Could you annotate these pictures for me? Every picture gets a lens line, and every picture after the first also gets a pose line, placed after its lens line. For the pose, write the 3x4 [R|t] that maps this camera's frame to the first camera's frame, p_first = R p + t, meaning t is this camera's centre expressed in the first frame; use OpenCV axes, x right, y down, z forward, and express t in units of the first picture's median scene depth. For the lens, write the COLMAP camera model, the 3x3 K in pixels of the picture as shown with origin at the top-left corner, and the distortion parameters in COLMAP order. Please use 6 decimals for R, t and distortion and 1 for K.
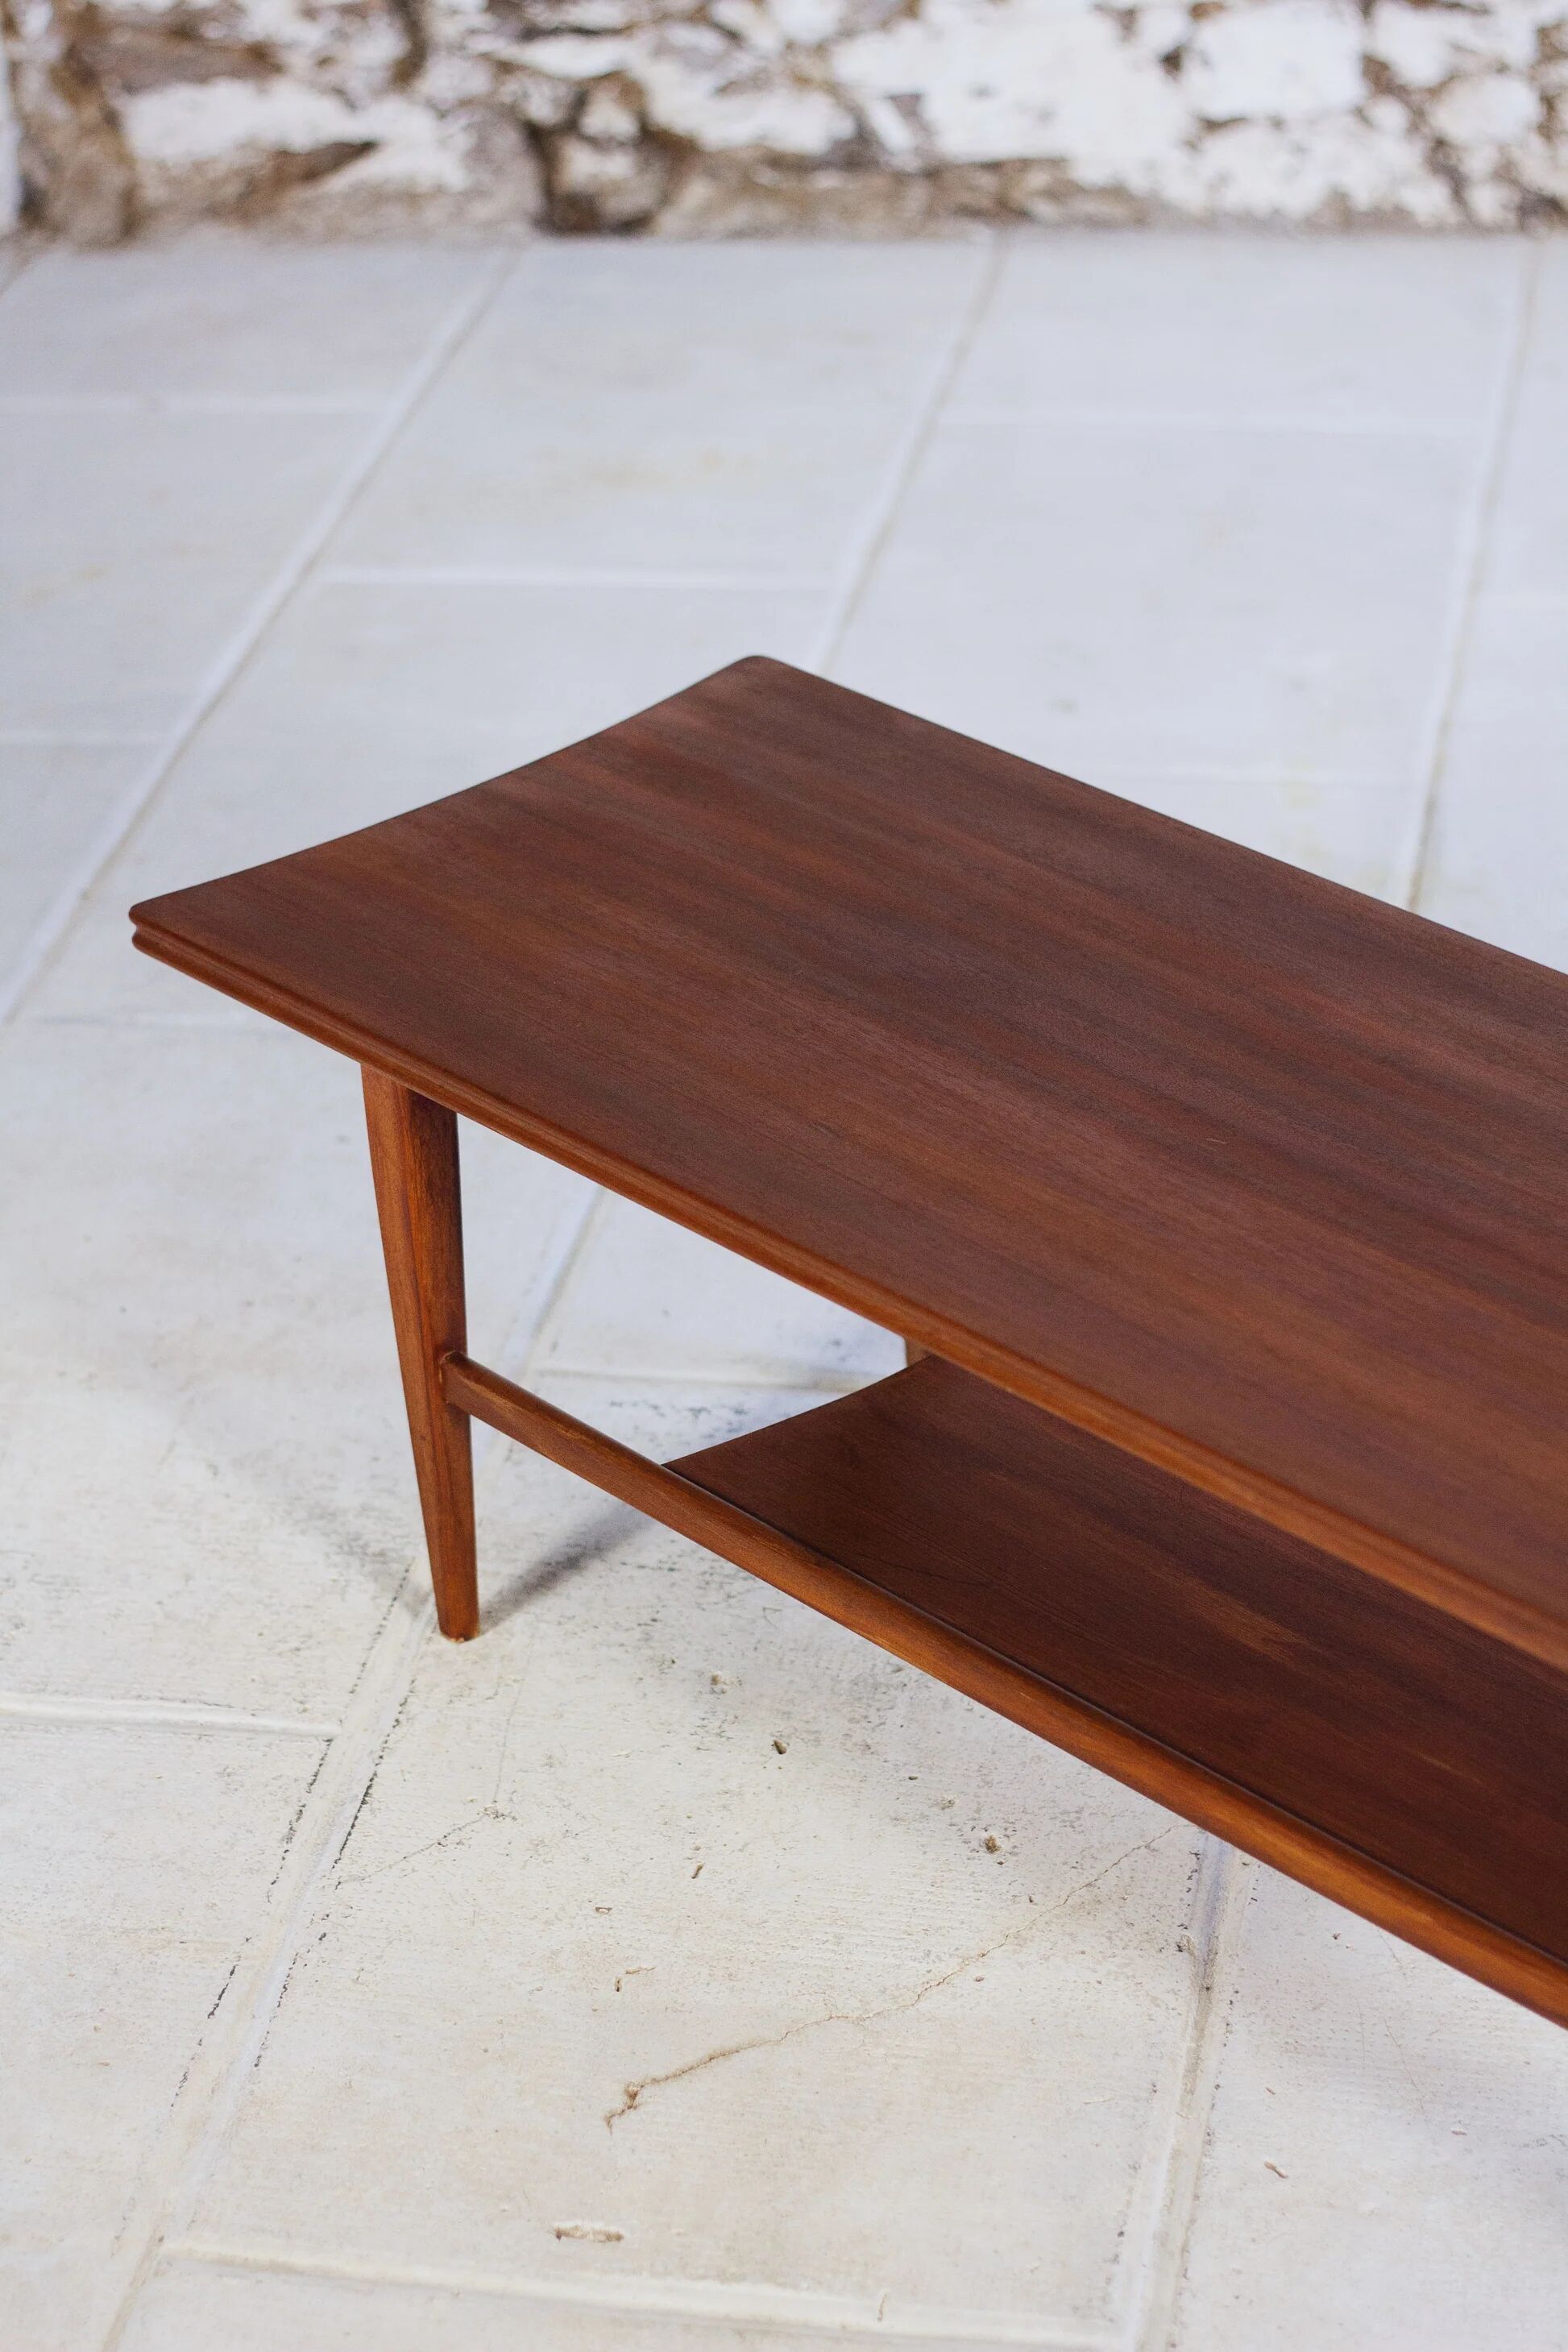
lens RADIAL K [[5489.3, 0, 809.9], [0, 5489.3, 1003.7], [0, 0, 1]] dist [-0.114250, 0.000000]
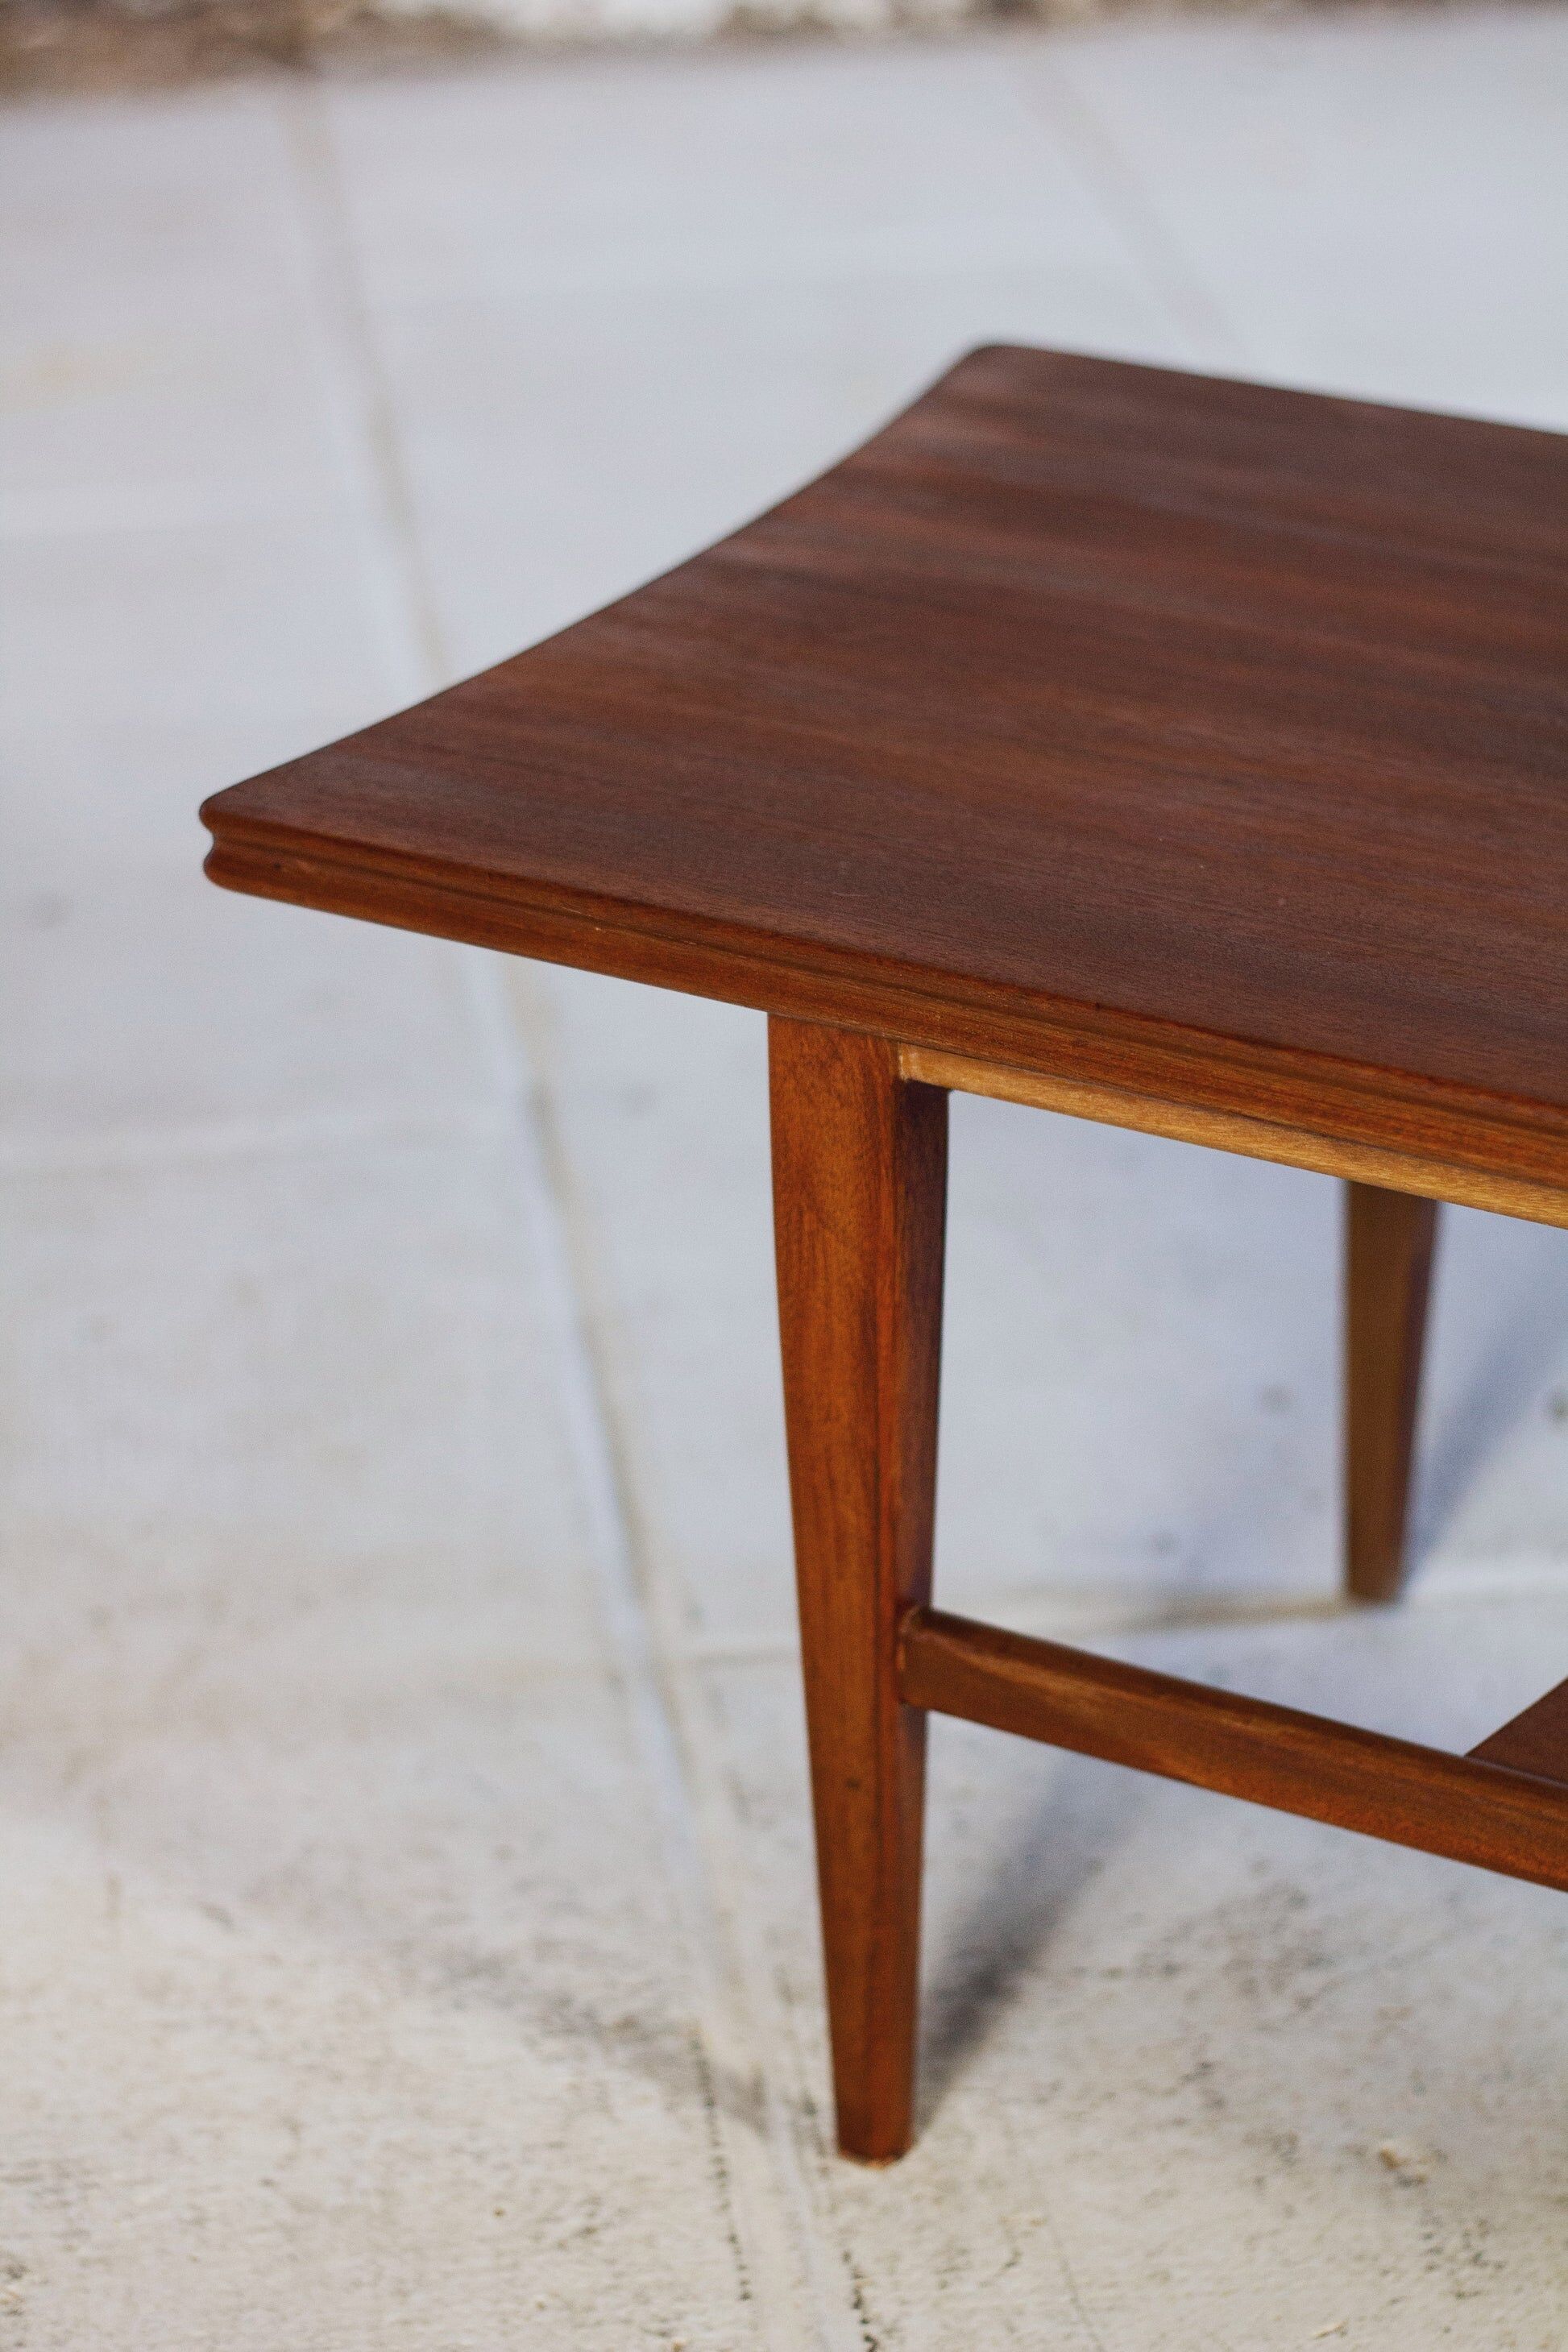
lens RADIAL K [[5489.3, 0, 787.3], [0, 5489.3, 1183.0], [0, 0, 1]] dist [-0.114250, 0.000000]
pose [[0.950484, -0.107311, 0.291657, -0.204376], [0.114481, 0.993396, -0.007579, 0.024507], [-0.288918, 0.040593, 0.956493, 0.472062]]
